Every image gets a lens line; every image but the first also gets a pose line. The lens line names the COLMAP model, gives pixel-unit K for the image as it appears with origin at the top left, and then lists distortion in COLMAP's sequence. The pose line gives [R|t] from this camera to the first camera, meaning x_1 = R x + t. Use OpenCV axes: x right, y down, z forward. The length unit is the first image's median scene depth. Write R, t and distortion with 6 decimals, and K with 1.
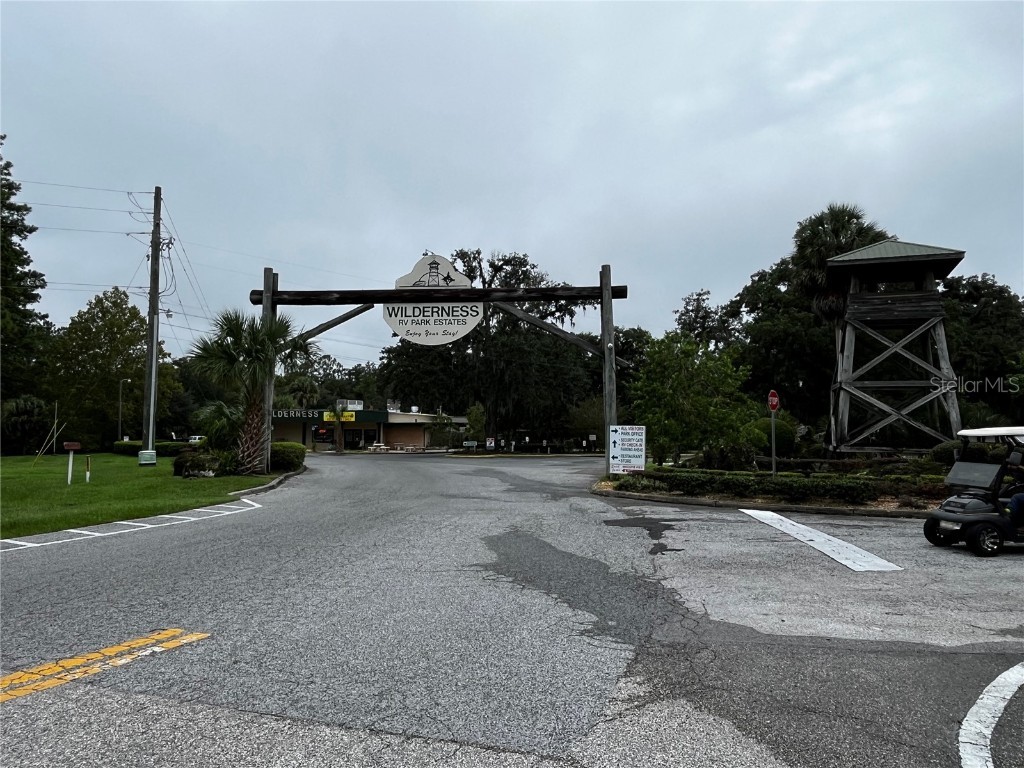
lens RADIAL K [[730.8, 0, 516.6], [0, 730.8, 383.8], [0, 0, 1]] dist [0.004393, 0.001533]
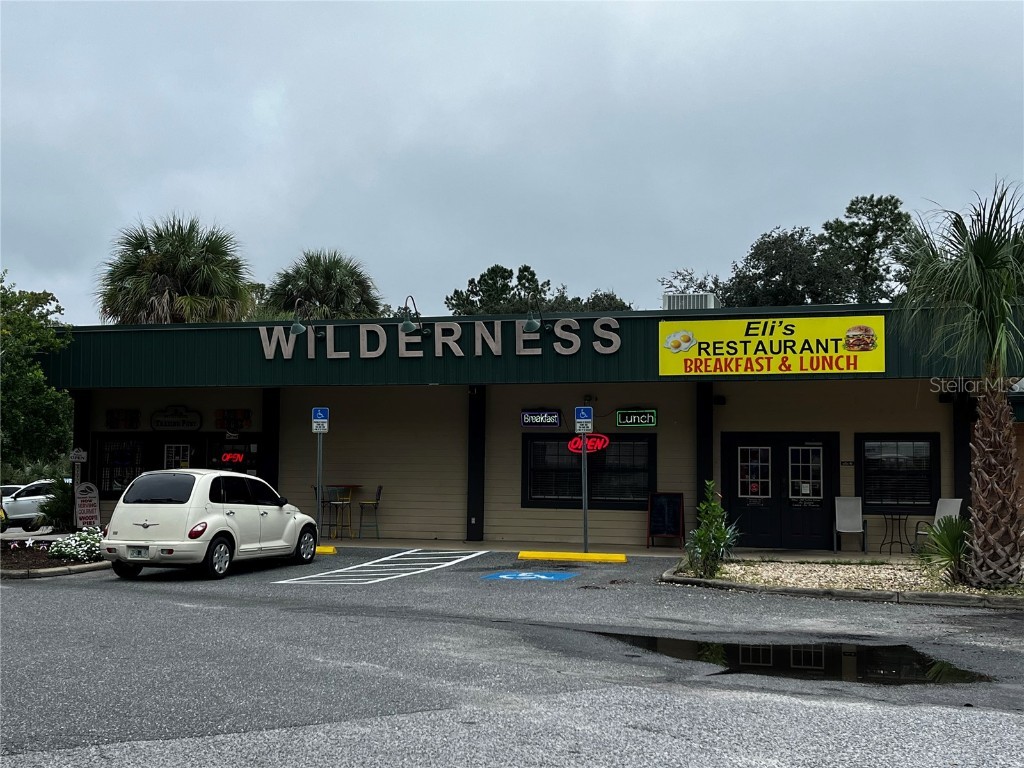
lens RADIAL K [[1277.7, 0, 511.0], [0, 1277.7, 381.6], [0, 0, 1]] dist [0.066392, 0.000000]
pose [[0.999950, 0.002806, 0.009588, -0.508276], [-0.002657, 0.999875, -0.015605, 0.095888], [-0.009631, 0.015578, 0.999832, 1.211345]]
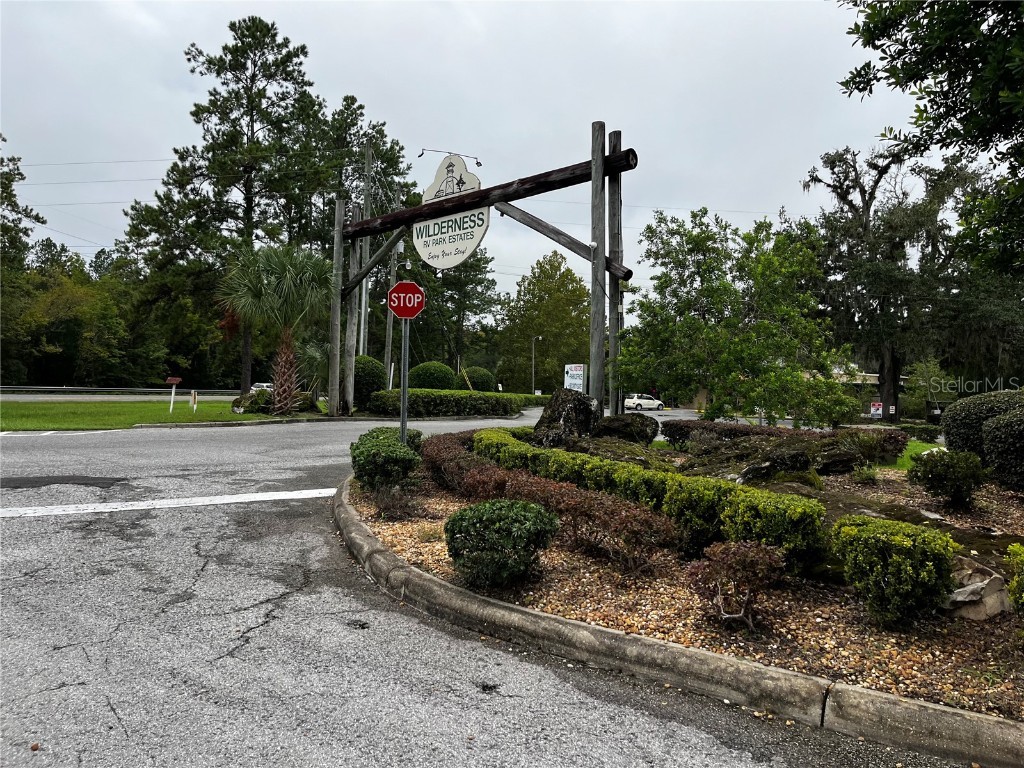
lens RADIAL K [[769.8, 0, 515.3], [0, 769.8, 390.0], [0, 0, 1]] dist [0.064591, -0.083555]
pose [[0.747975, 0.024886, -0.663260, 0.296958], [0.011891, 0.998634, 0.050880, 0.022954], [0.663621, -0.045944, 0.746657, 0.231885]]
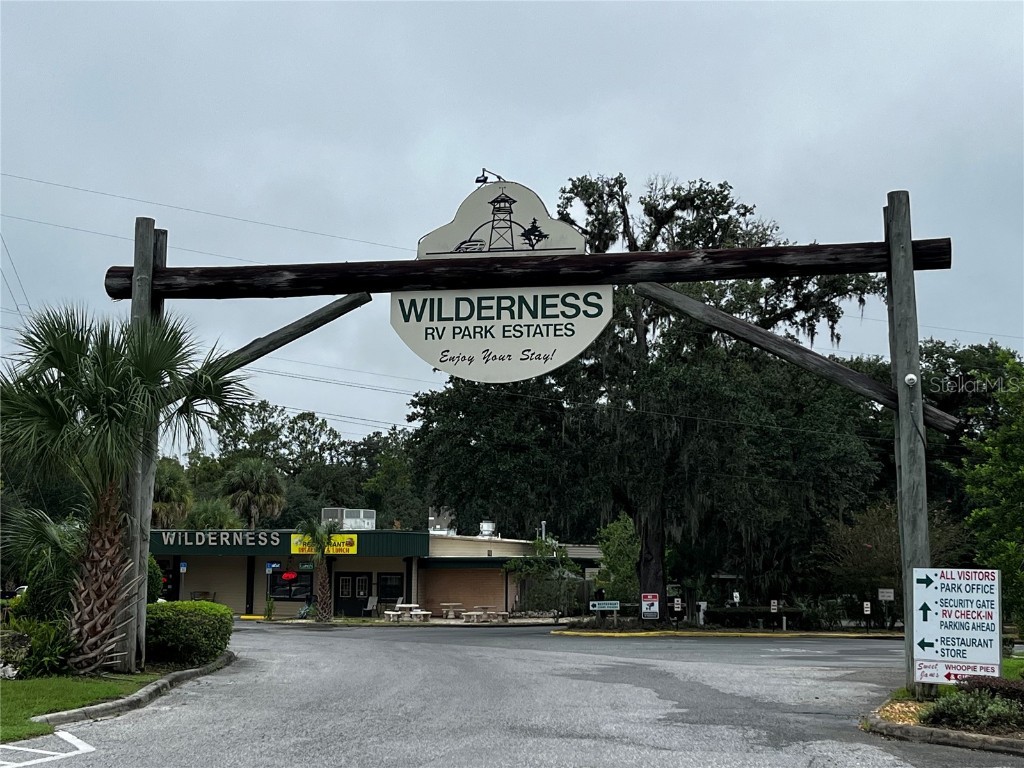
lens RADIAL K [[1586.6, 0, 510.3], [0, 1586.6, 394.4], [0, 0, 1]] dist [0.078914, 0.000000]
pose [[0.991462, -0.009240, -0.130067, 0.009720], [0.002747, 0.998745, -0.050011, 0.001285], [0.130365, 0.049227, 0.990243, 0.027388]]
